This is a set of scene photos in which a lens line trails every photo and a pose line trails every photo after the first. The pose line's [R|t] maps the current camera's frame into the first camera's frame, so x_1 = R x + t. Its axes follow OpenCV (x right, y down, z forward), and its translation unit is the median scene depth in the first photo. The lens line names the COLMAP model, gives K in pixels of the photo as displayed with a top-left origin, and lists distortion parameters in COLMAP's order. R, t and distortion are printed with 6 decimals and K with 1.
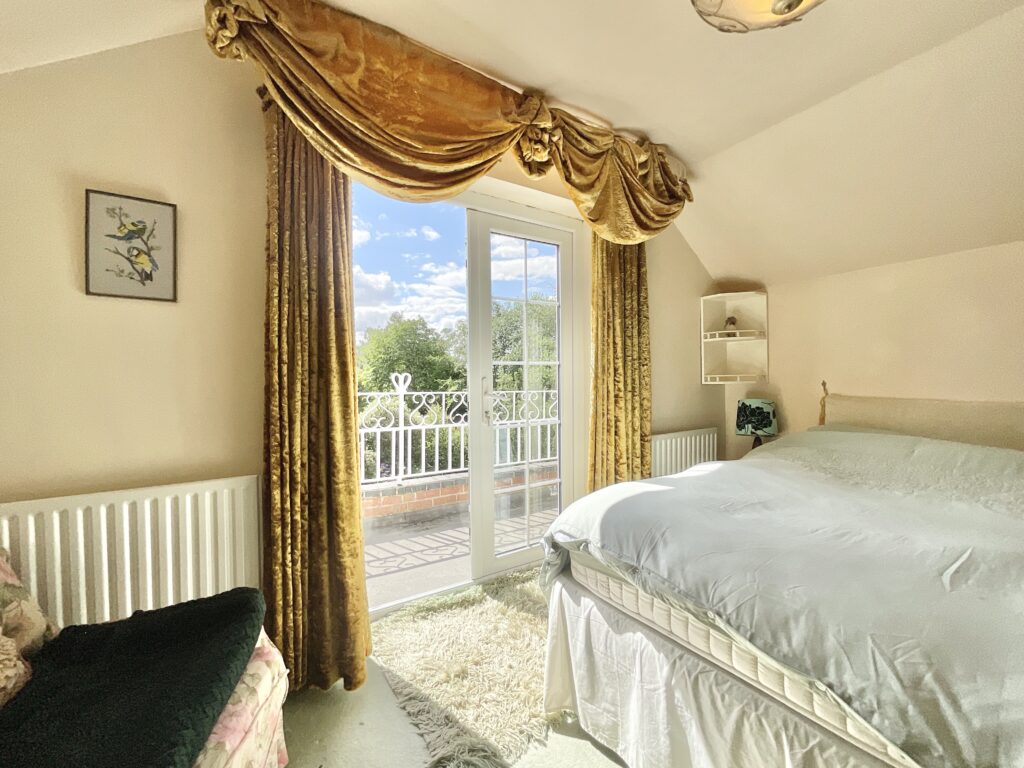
lens RADIAL K [[417.1, 0, 517.7], [0, 417.1, 381.7], [0, 0, 1]] dist [0.004499, -0.000797]
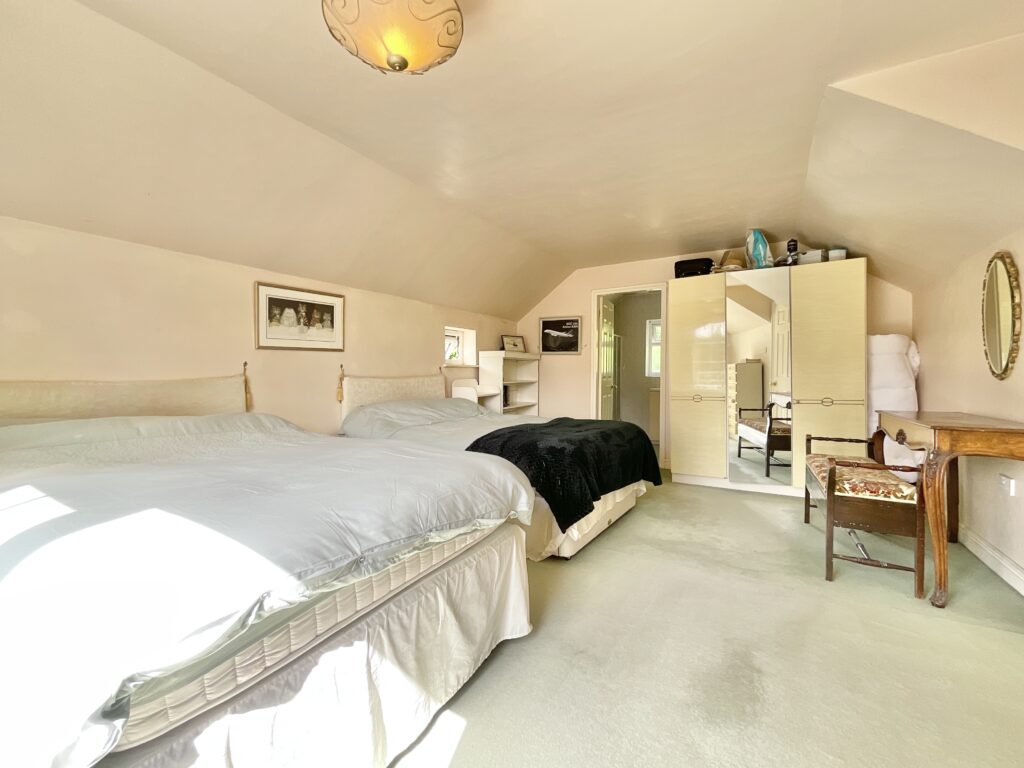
lens RADIAL K [[417.1, 0, 514.8], [0, 417.1, 378.6], [0, 0, 1]] dist [0.004499, -0.000797]
pose [[-0.435198, -0.011181, 0.900265, -0.746238], [0.011270, 0.999777, 0.017864, 0.077534], [-0.900264, 0.017920, -0.434975, 1.297477]]
